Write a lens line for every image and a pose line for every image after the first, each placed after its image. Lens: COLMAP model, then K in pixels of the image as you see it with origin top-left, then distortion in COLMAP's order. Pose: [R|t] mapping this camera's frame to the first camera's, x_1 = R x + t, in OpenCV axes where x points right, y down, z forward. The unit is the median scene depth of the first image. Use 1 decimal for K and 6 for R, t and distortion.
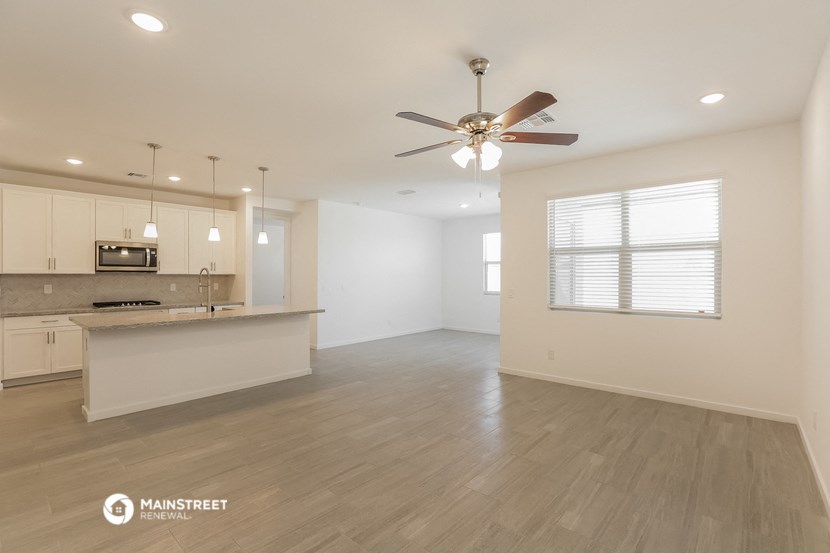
lens RADIAL K [[370.4, 0, 417.1], [0, 370.4, 277.4], [0, 0, 1]] dist [-0.015269, 0.002417]
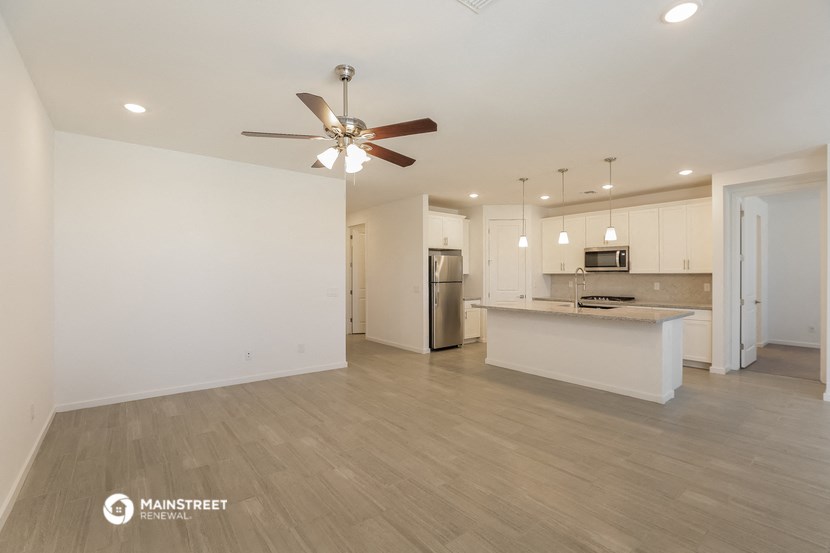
lens RADIAL K [[370.4, 0, 421.4], [0, 370.4, 277.6], [0, 0, 1]] dist [-0.015269, 0.002417]
pose [[-0.141364, 0.004879, -0.989946, 0.495473], [-0.003704, 0.999978, 0.005457, -0.000003], [0.989951, 0.004439, -0.141343, 0.581524]]
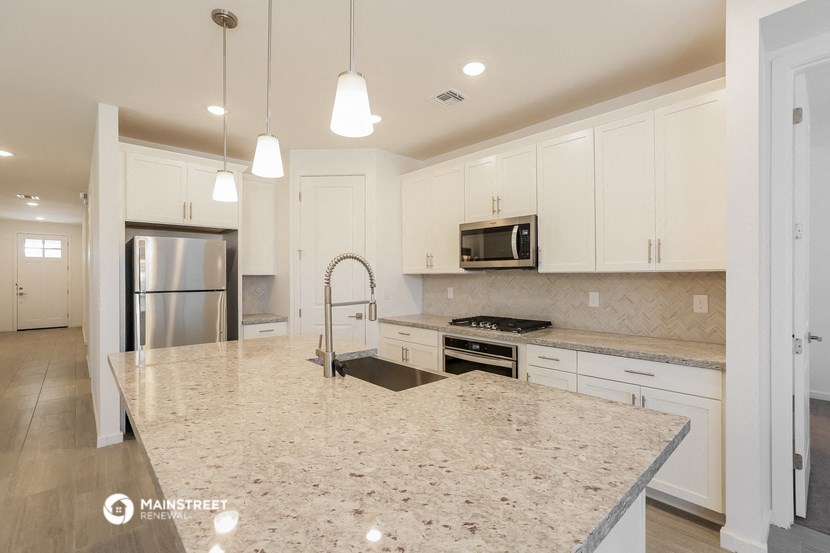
lens RADIAL K [[370.4, 0, 409.2], [0, 370.4, 277.9], [0, 0, 1]] dist [-0.015269, 0.002417]
pose [[-0.089297, 0.004123, -0.995996, -0.177828], [0.000108, 0.999991, 0.004130, -0.003791], [0.996005, 0.000261, -0.089297, 0.924037]]
